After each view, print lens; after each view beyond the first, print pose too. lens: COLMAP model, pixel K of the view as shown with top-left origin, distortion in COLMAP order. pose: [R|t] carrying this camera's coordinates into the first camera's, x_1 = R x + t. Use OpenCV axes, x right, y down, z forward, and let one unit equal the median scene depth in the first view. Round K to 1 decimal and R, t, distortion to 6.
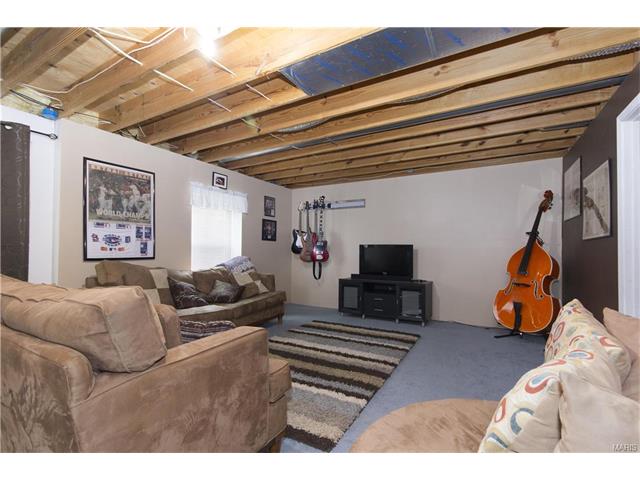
lens RADIAL K [[295.2, 0, 306.1], [0, 295.2, 251.2], [0, 0, 1]] dist [0.004010, 0.000376]
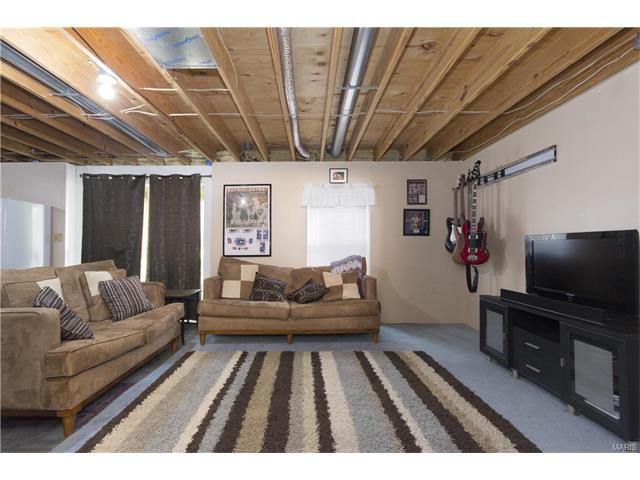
lens RADIAL K [[295.2, 0, 307.5], [0, 295.2, 245.6], [0, 0, 1]] dist [0.004010, 0.000376]
pose [[0.509477, -0.018646, -0.860282, 0.590854], [0.003886, 0.999805, -0.019368, 0.006078], [0.860476, 0.006525, 0.509450, 0.531817]]
